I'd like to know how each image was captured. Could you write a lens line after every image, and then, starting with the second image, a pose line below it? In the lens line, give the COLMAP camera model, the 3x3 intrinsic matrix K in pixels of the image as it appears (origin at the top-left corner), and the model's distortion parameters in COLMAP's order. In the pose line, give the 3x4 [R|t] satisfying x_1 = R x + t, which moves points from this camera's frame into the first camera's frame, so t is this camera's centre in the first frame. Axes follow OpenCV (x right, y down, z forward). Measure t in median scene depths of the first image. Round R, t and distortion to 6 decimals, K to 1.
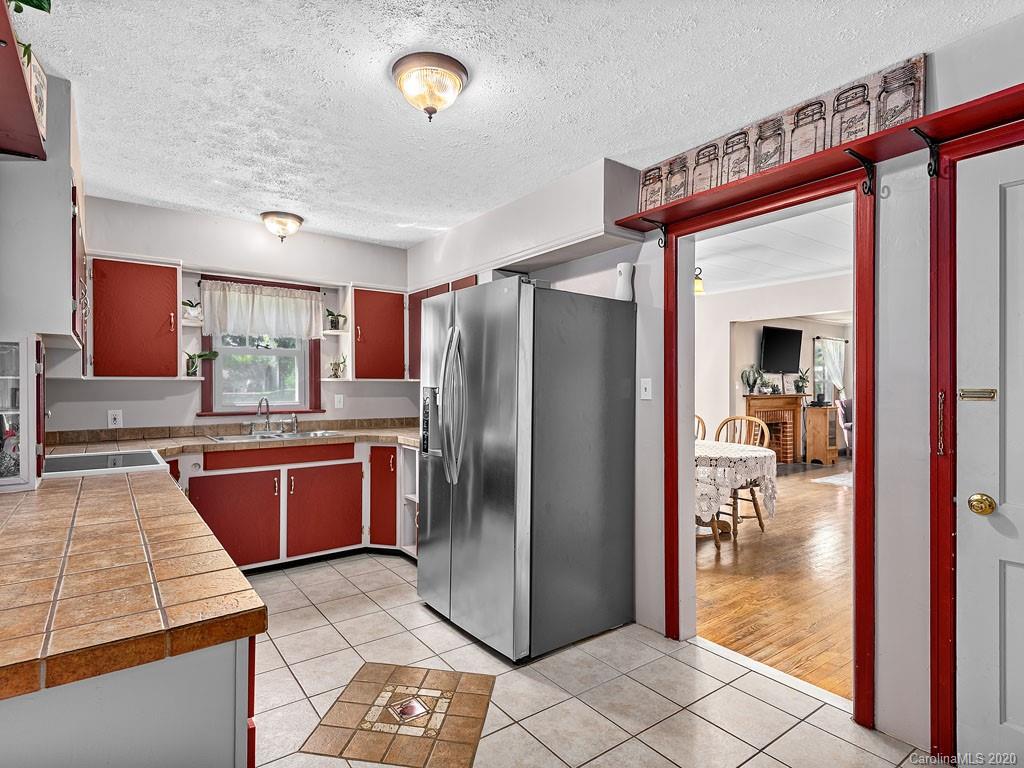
lens RADIAL K [[523.8, 0, 508.2], [0, 523.8, 384.6], [0, 0, 1]] dist [0.011505, -0.004931]
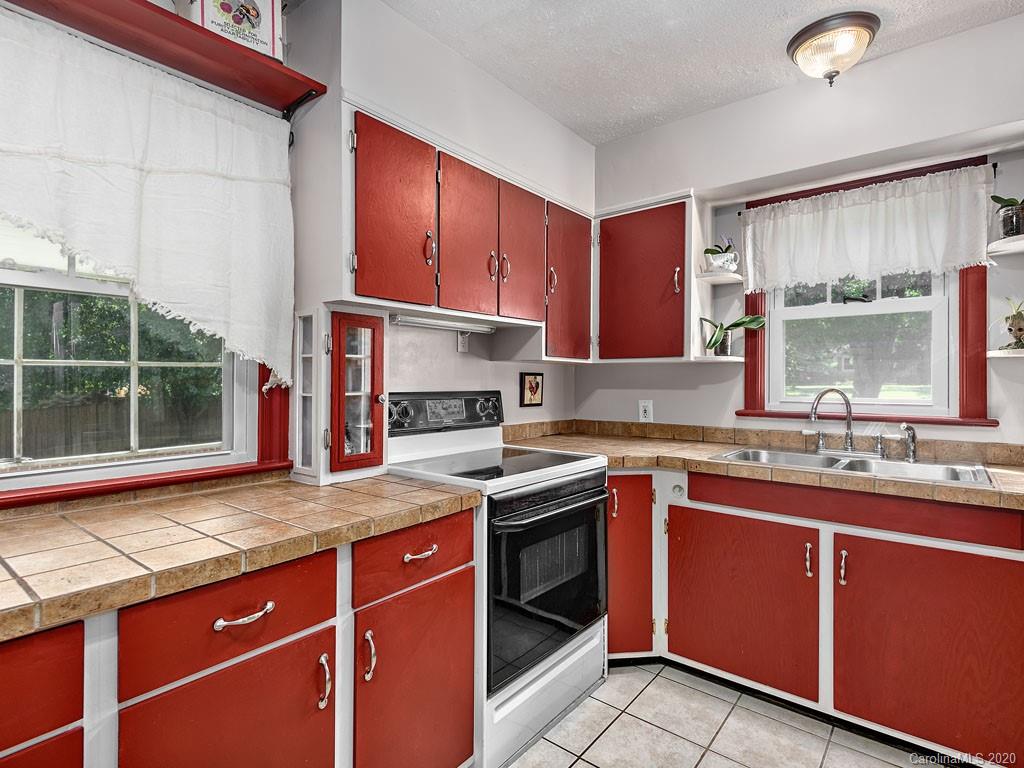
lens RADIAL K [[523.8, 0, 508.5], [0, 523.8, 378.0], [0, 0, 1]] dist [0.011505, -0.004931]
pose [[0.215504, -0.001074, -0.976502, 0.003311], [0.000854, 0.999999, -0.000911, 0.013352], [0.976503, -0.000638, 0.215504, 0.572769]]
